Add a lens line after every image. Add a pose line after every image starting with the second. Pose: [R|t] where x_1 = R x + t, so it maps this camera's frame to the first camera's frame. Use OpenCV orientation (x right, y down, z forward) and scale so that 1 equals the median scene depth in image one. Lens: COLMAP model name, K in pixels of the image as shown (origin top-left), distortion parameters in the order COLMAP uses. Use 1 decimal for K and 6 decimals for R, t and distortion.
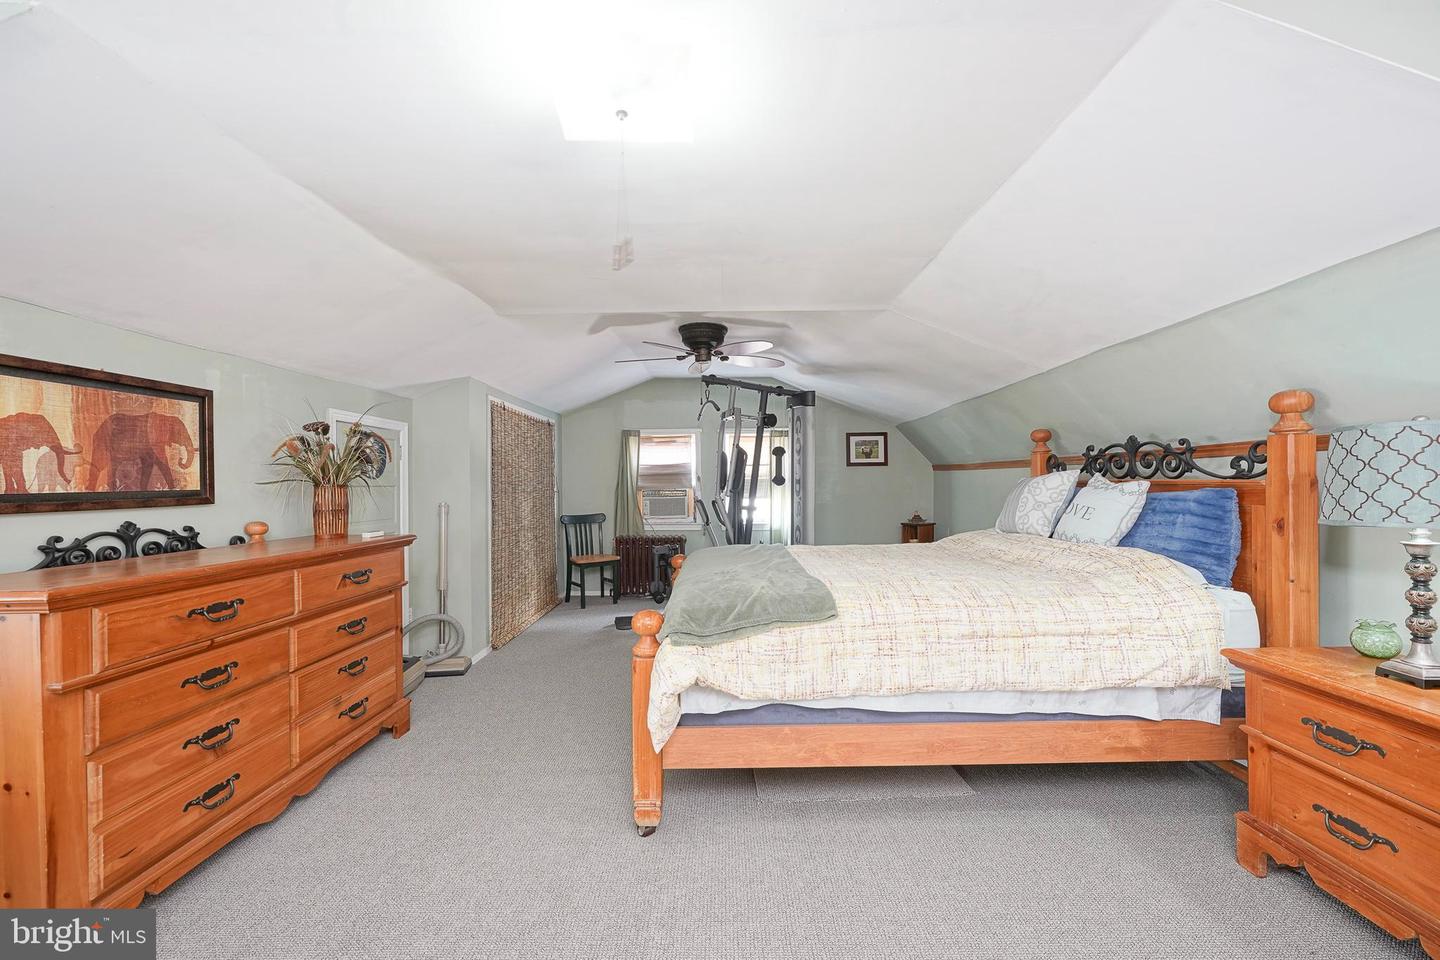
lens RADIAL K [[594.0, 0, 721.5], [0, 594.0, 485.7], [0, 0, 1]] dist [0.001198, 0.000477]
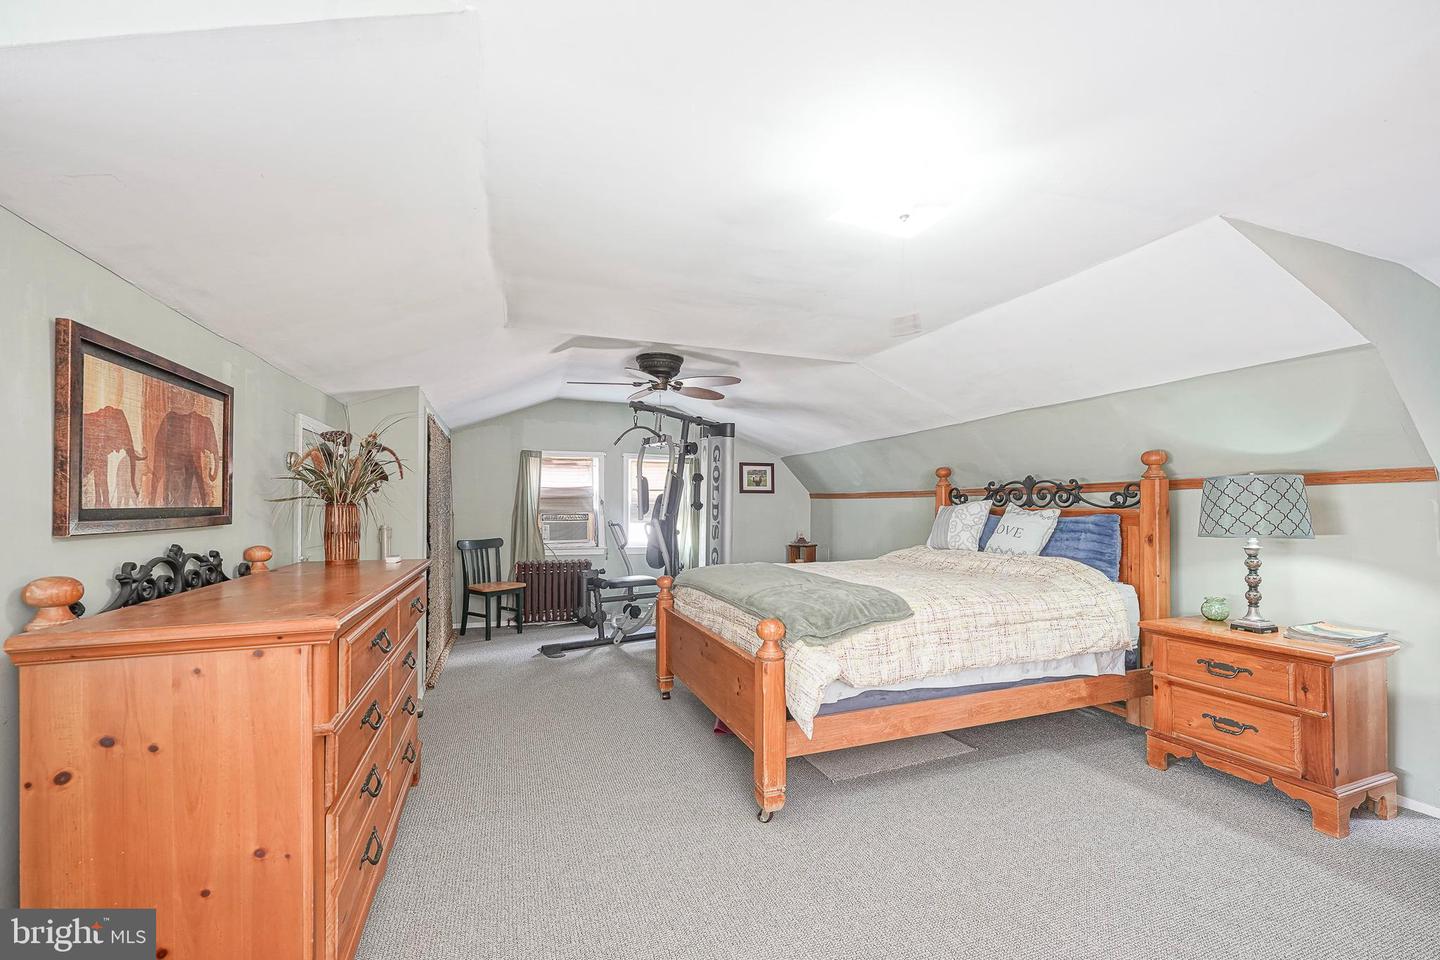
lens RADIAL K [[594.0, 0, 735.6], [0, 594.0, 499.0], [0, 0, 1]] dist [0.001198, 0.000477]
pose [[0.932939, 0.017219, 0.359622, -0.522258], [-0.009597, 0.999690, -0.022971, 0.008384], [-0.359906, 0.017980, 0.932815, -0.026674]]
